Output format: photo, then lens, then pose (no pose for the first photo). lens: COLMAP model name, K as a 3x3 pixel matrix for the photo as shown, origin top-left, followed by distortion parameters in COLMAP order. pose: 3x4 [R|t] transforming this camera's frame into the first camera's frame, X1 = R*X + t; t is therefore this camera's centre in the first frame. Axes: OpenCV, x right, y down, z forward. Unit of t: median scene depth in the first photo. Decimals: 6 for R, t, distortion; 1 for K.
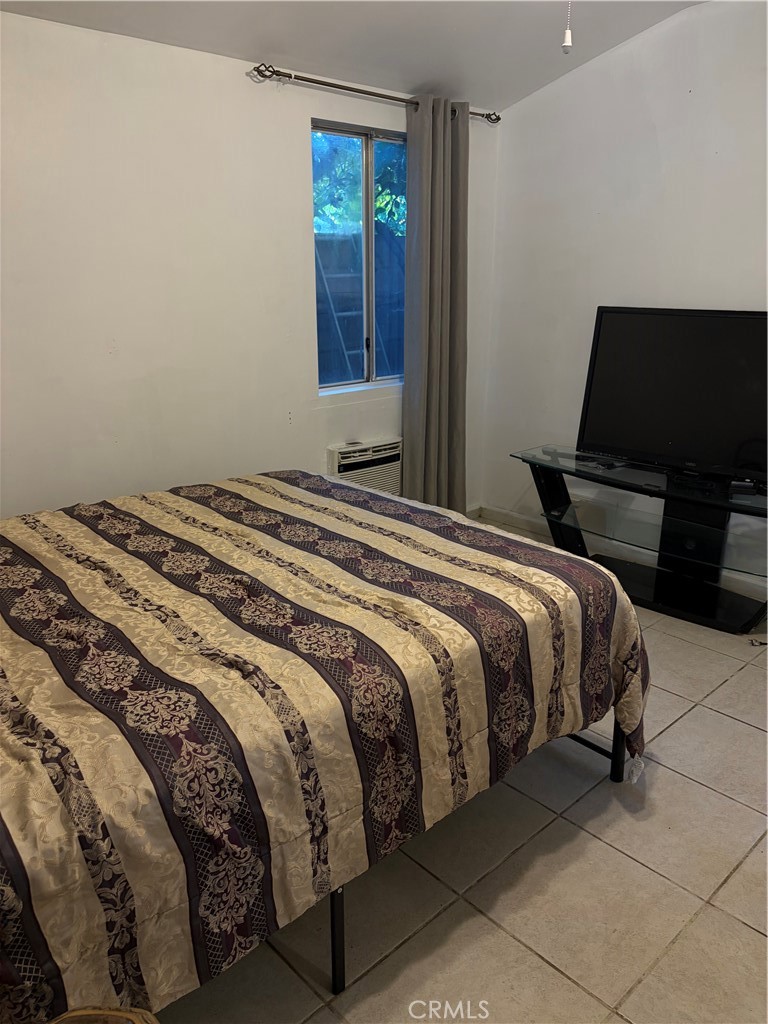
lens RADIAL K [[776.5, 0, 375.7], [0, 776.5, 513.3], [0, 0, 1]] dist [0.046194, -0.049097]
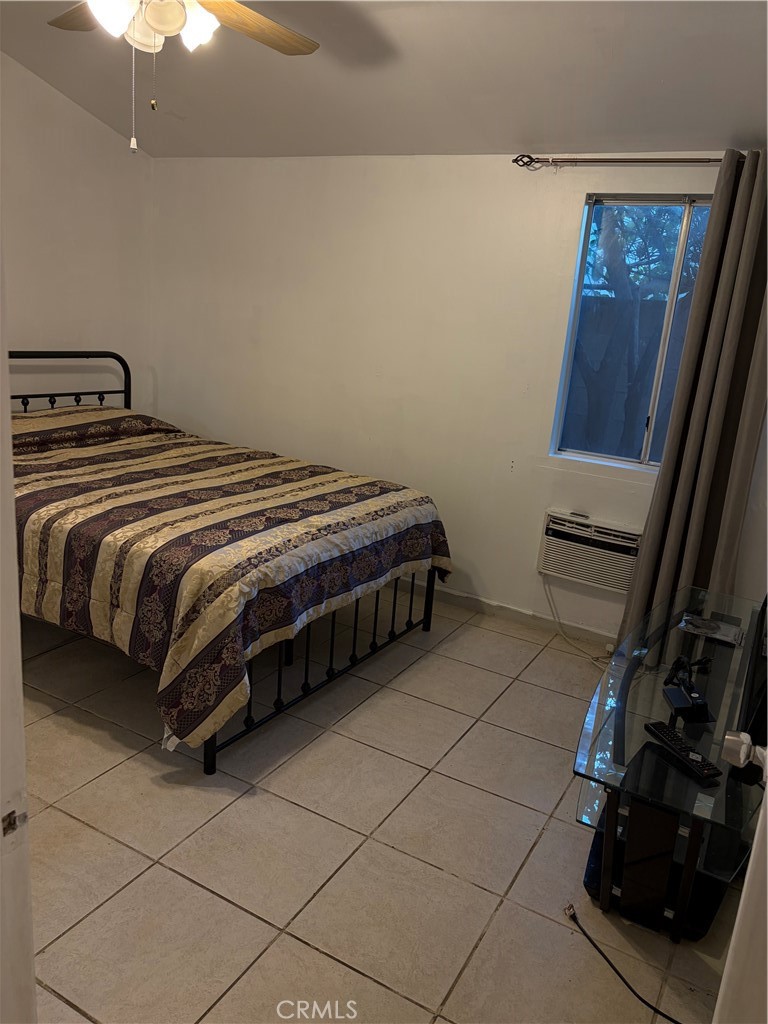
lens RADIAL K [[765.7, 0, 382.1], [0, 765.7, 516.3], [0, 0, 1]] dist [0.051188, -0.059431]
pose [[0.296260, 0.272776, -0.915327, 0.789327], [-0.369178, 0.916568, 0.153656, -0.148200], [0.880874, 0.292396, 0.372245, 0.443931]]
